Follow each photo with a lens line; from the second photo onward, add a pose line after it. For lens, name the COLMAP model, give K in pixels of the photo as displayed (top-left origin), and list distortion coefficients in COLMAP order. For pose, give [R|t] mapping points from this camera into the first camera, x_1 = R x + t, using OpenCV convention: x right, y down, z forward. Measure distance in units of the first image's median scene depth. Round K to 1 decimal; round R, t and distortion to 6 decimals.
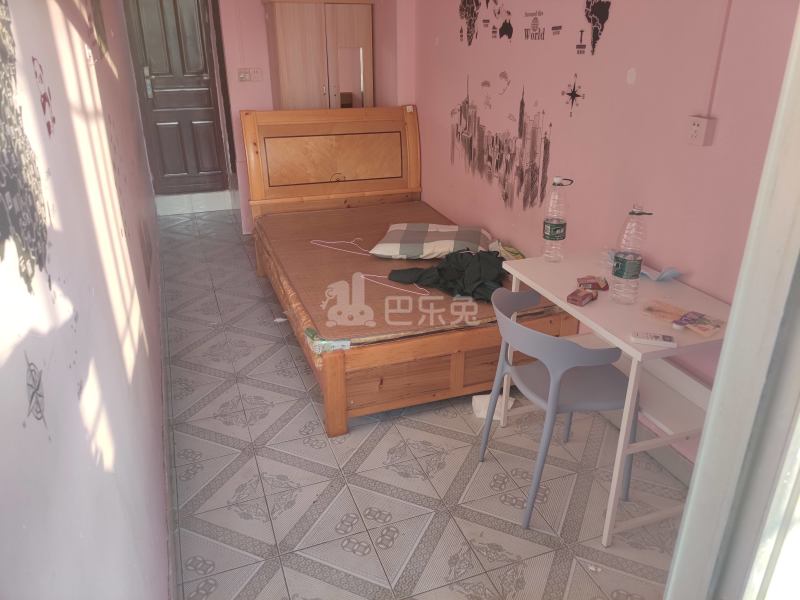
lens RADIAL K [[615.8, 0, 402.3], [0, 615.8, 301.0], [0, 0, 1]] dist [0.032459, -0.009577]
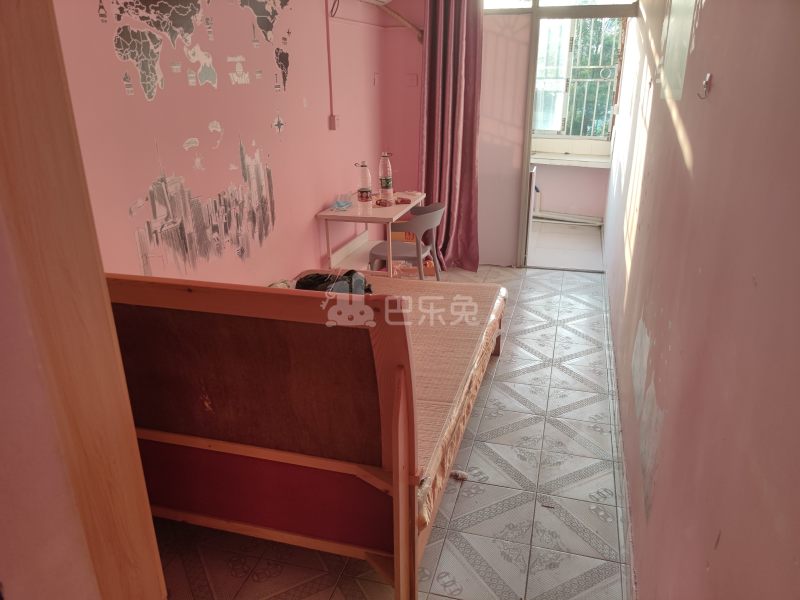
lens RADIAL K [[615.8, 0, 406.1], [0, 615.8, 301.8], [0, 0, 1]] dist [0.032459, -0.009577]
pose [[-0.805090, -0.209507, 0.554920, -0.578919], [0.241994, 0.738128, 0.629766, -0.662901], [-0.541543, 0.641306, -0.543560, 1.481945]]
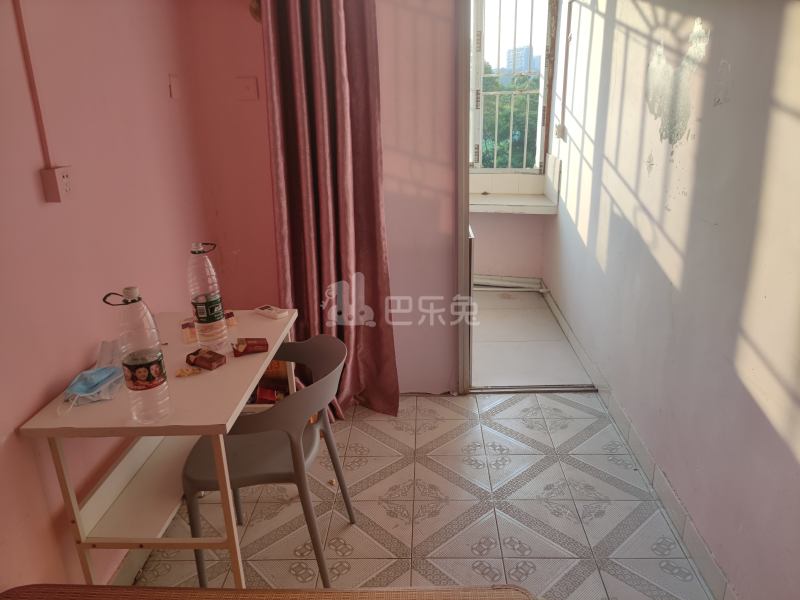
lens RADIAL K [[615.8, 0, 402.1], [0, 615.8, 298.7], [0, 0, 1]] dist [0.032459, -0.009577]
pose [[-0.920429, -0.100993, 0.377639, -0.158758], [0.182027, 0.744195, 0.642682, -0.386650], [-0.345943, 0.660284, -0.666595, 0.957604]]
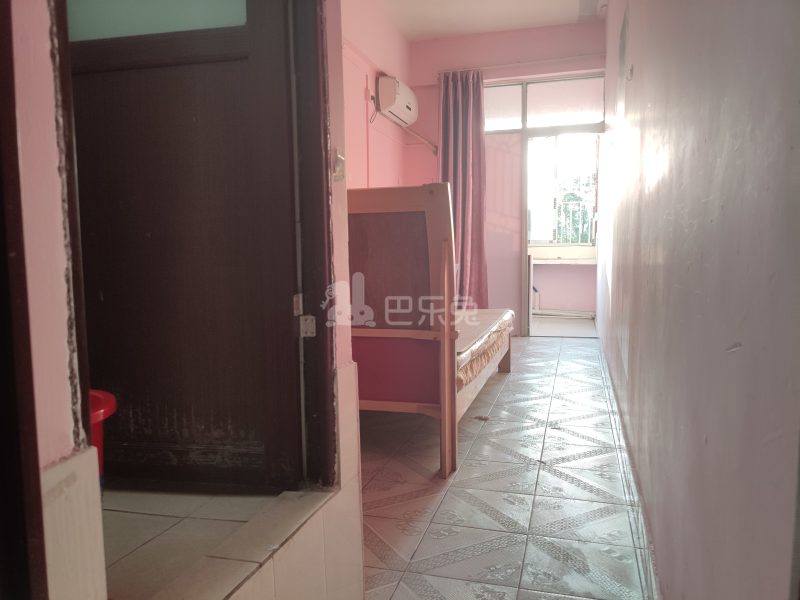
lens RADIAL K [[615.8, 0, 399.9], [0, 615.8, 302.3], [0, 0, 1]] dist [0.032459, -0.009577]
pose [[-0.798171, -0.047603, 0.600547, -0.714502], [0.248183, 0.882366, 0.399795, -0.558807], [-0.548933, 0.468150, -0.692465, 1.826079]]
